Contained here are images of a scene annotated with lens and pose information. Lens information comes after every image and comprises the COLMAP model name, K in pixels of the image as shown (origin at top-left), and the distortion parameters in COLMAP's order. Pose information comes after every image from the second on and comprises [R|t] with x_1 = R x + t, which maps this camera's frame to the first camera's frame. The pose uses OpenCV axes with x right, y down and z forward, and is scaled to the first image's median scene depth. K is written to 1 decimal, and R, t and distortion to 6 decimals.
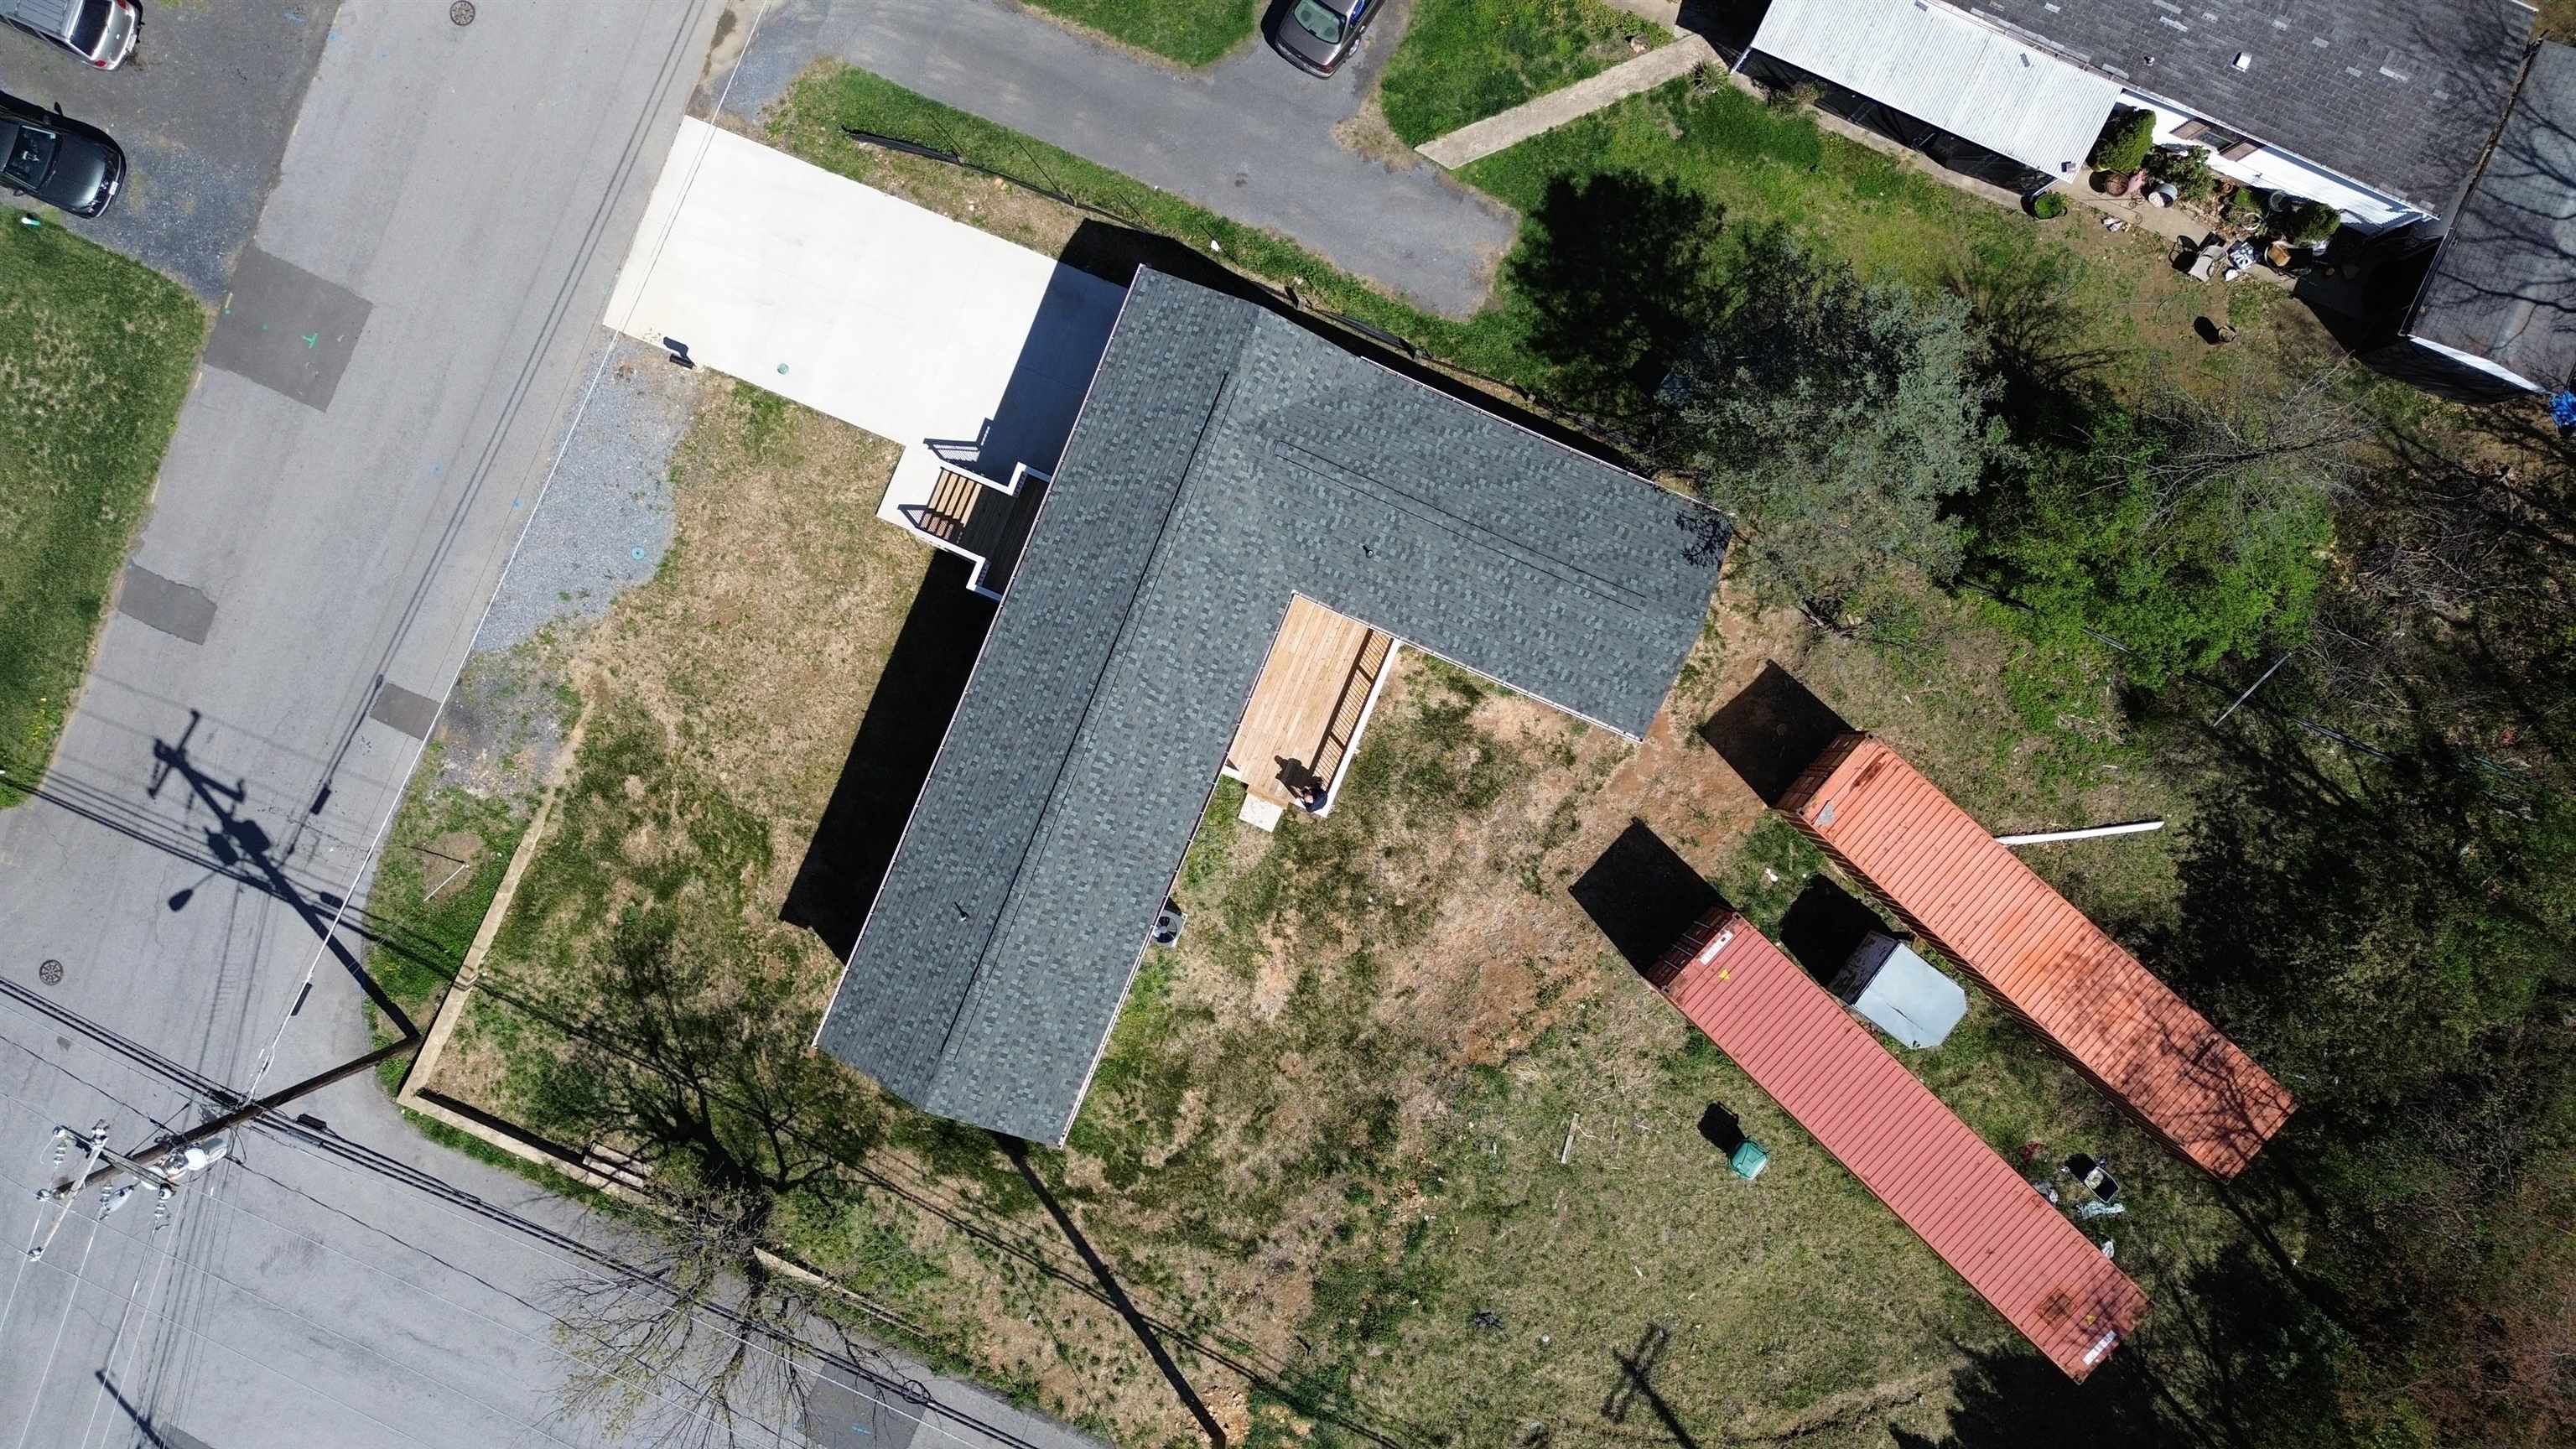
lens RADIAL K [[1820.9, 0, 1284.5], [0, 1820.9, 709.6], [0, 0, 1]] dist [0.092668, -0.086543]
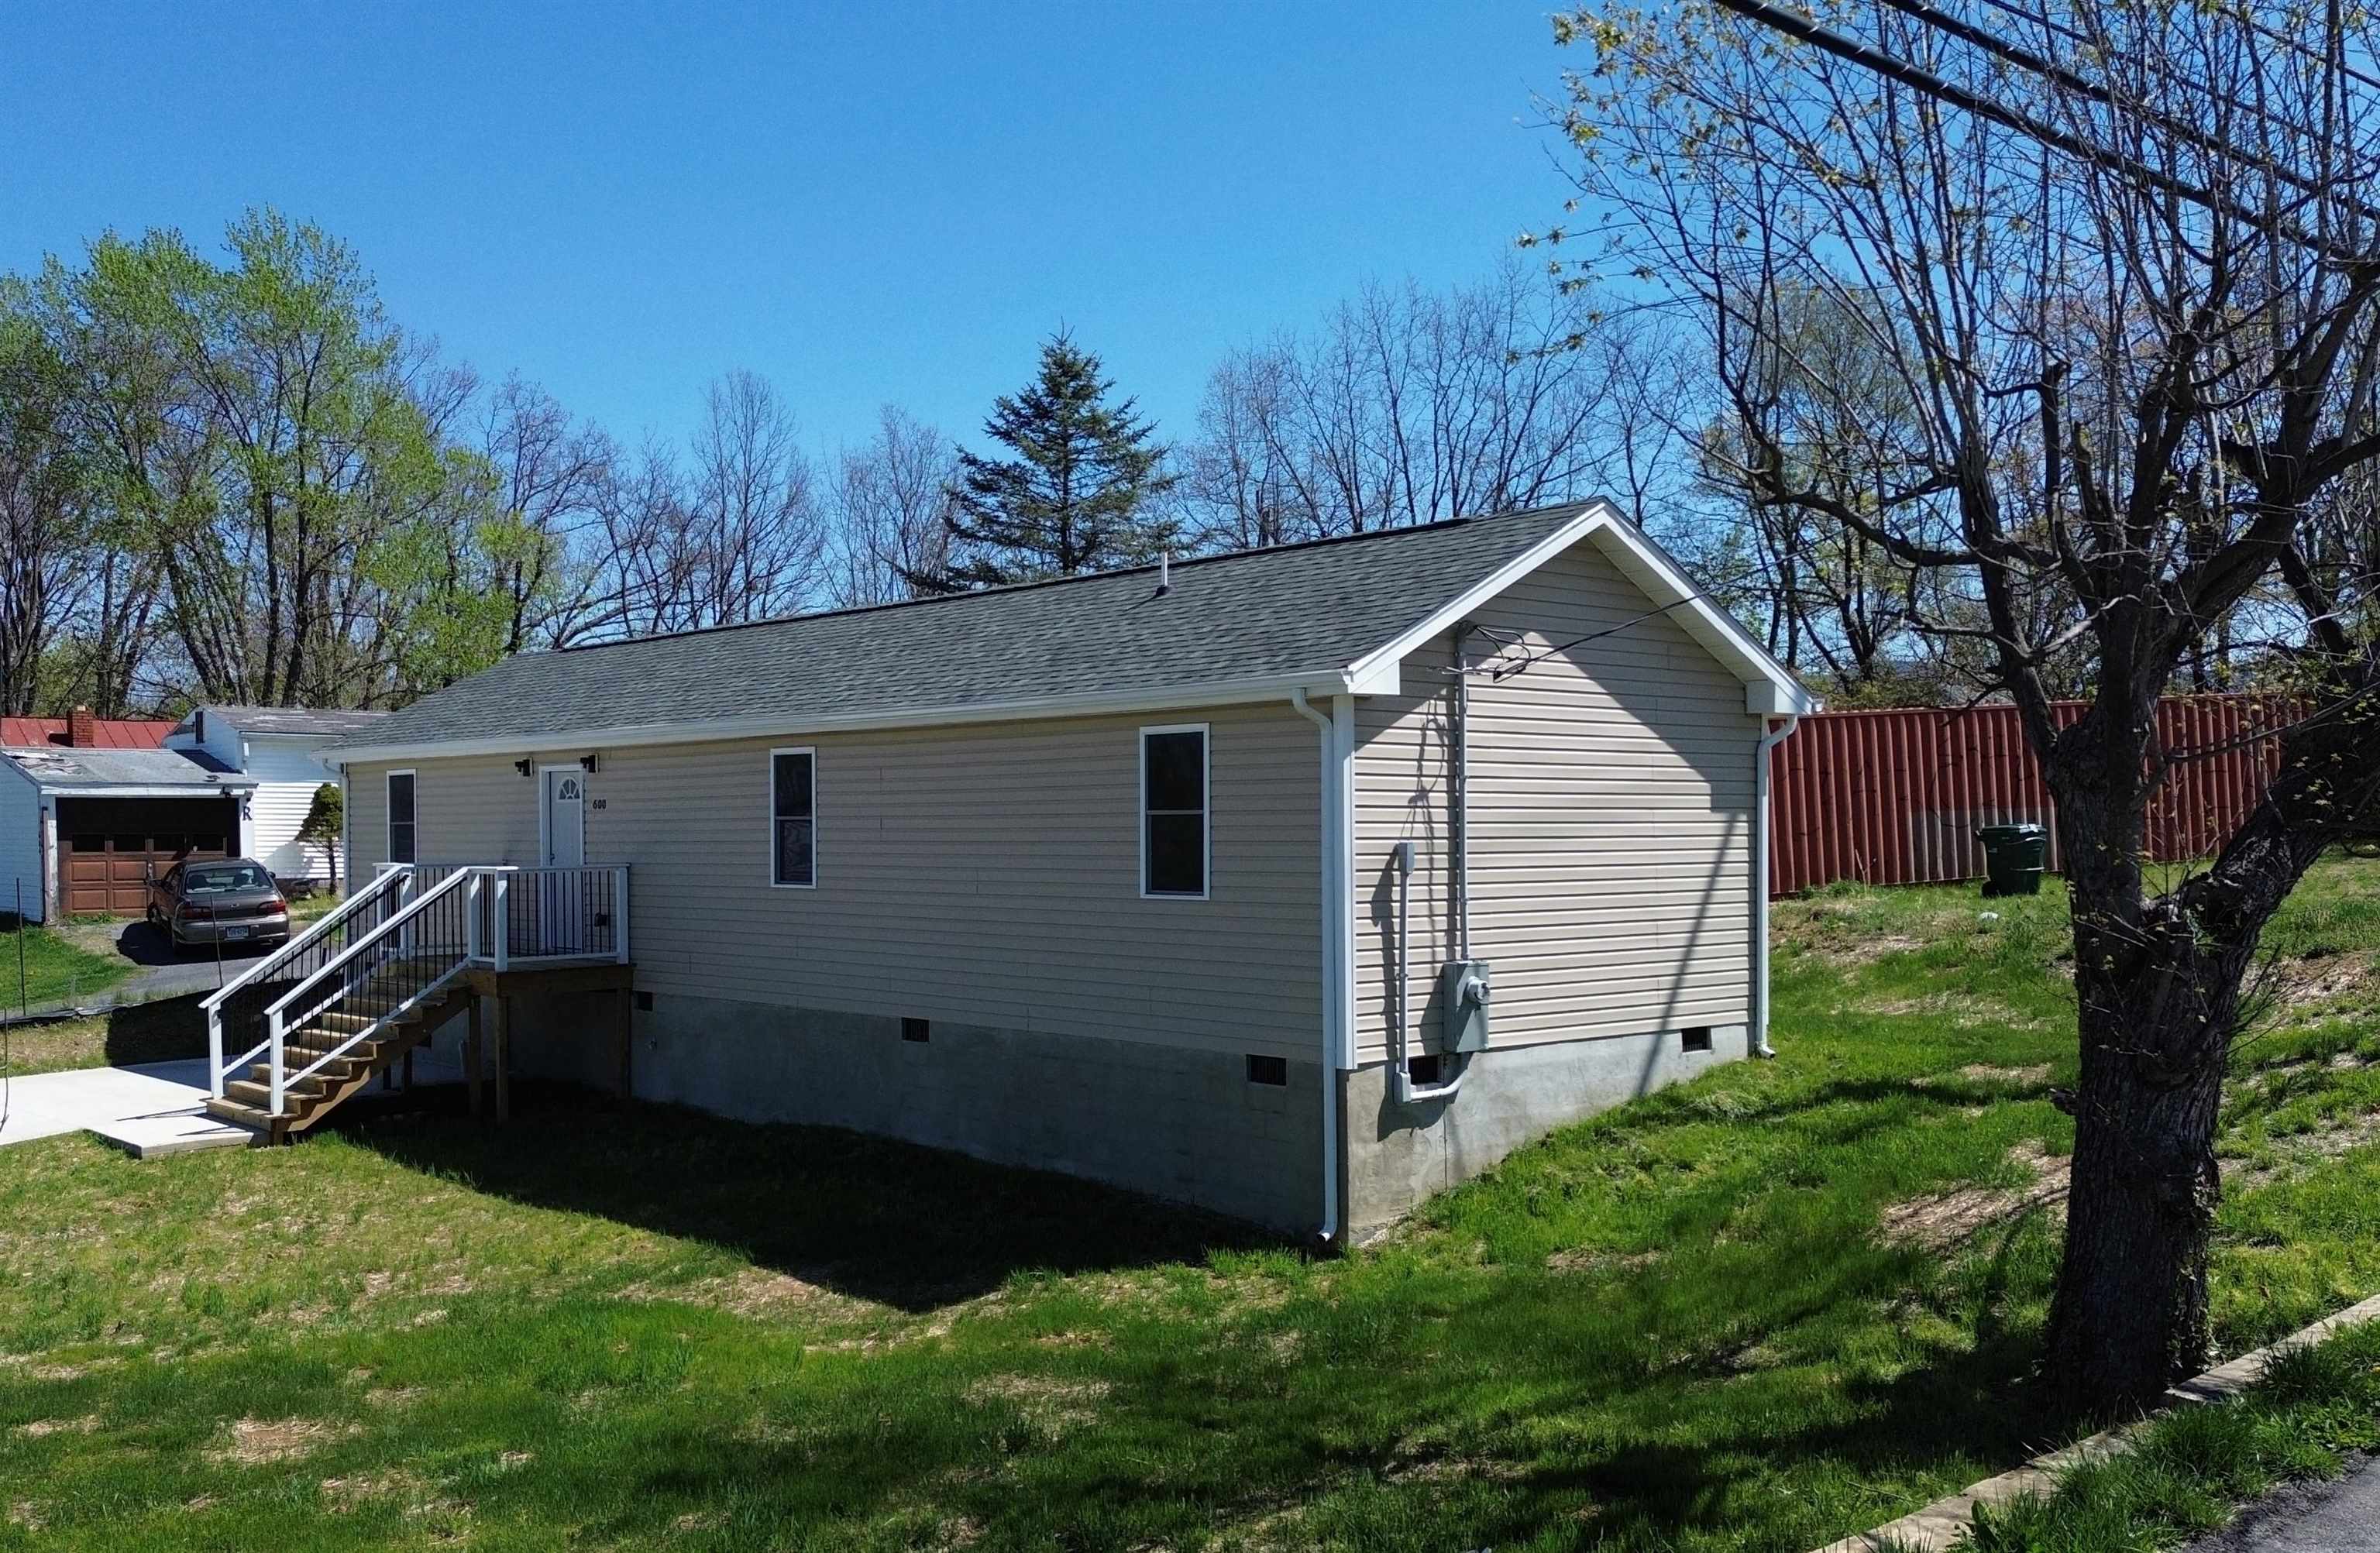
lens RADIAL K [[2131.5, 0, 1130.2], [0, 2131.5, 862.6], [0, 0, 1]] dist [0.147972, -0.000372]
pose [[0.434035, -0.004937, 0.900883, -0.552605], [0.900611, -0.022785, -0.434029, 0.284620], [0.022669, 0.999728, -0.005443, 0.964941]]
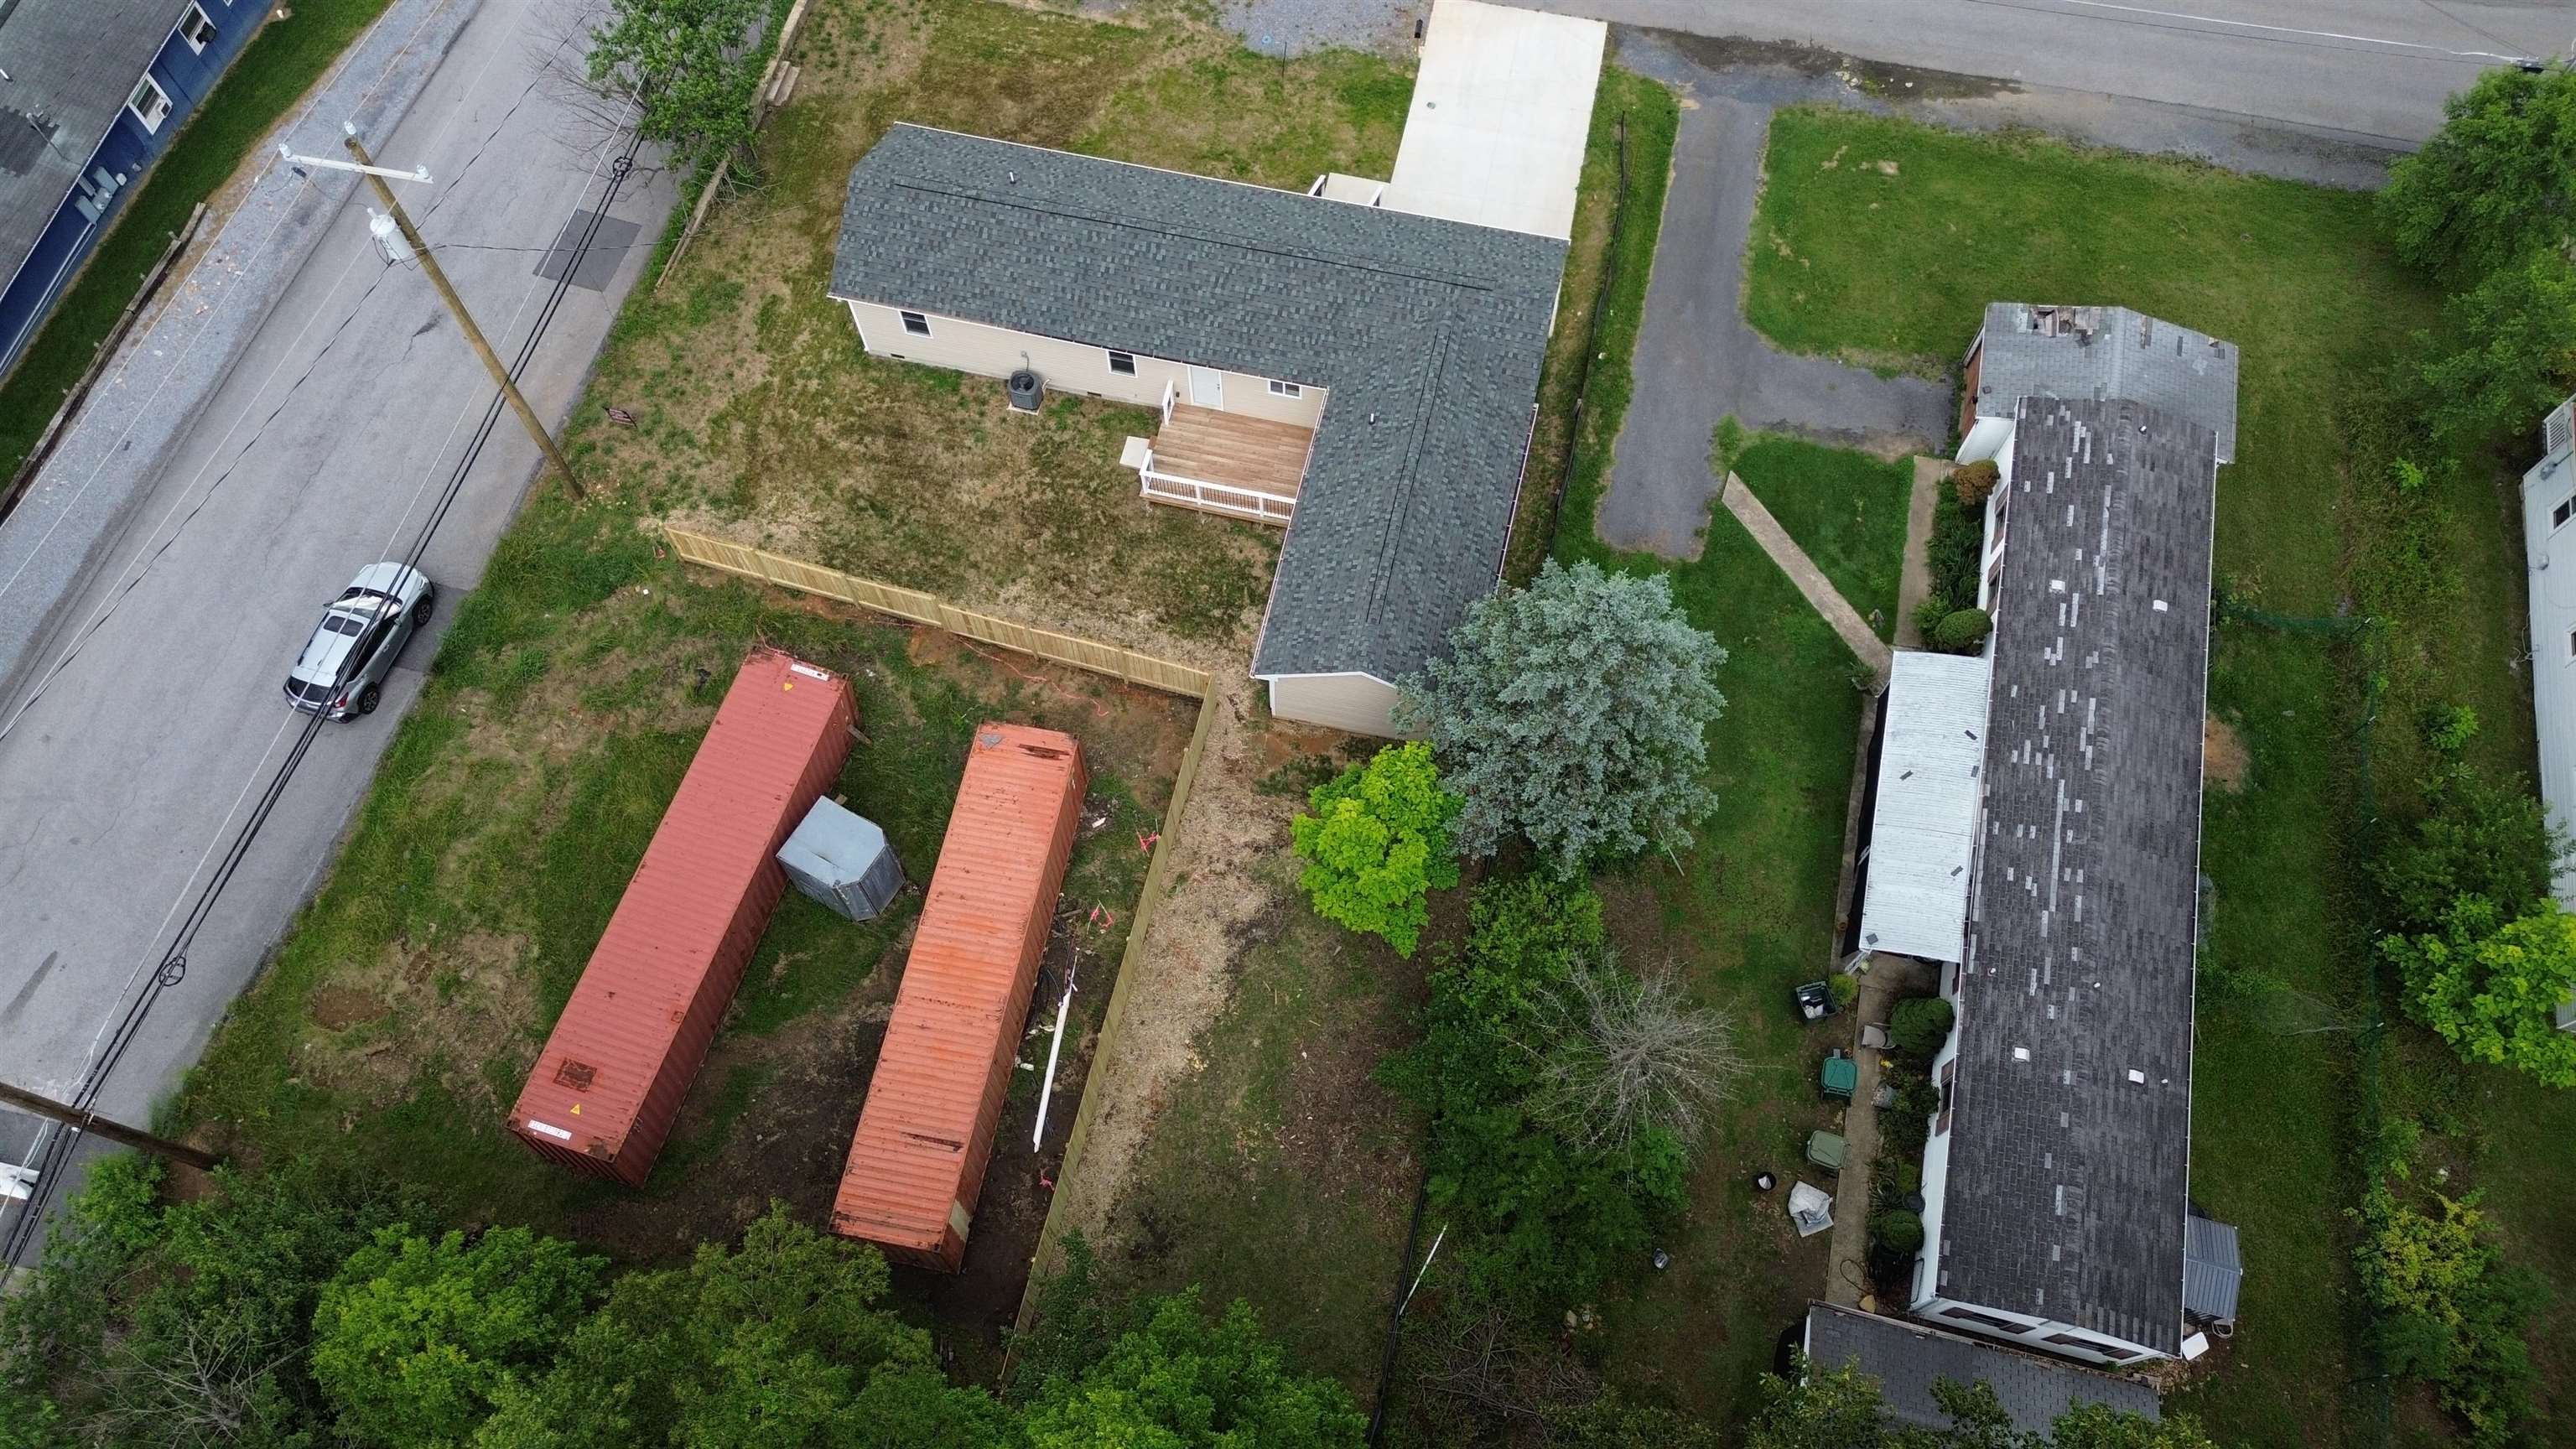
lens RADIAL K [[1817.0, 0, 1282.5], [0, 1817.0, 723.3], [0, 0, 1]] dist [0.072923, -0.068277]
pose [[0.176117, 0.901513, -0.395295, 0.600307], [-0.984292, 0.156255, -0.082178, 0.085246], [-0.012317, 0.403558, 0.914871, 0.026630]]
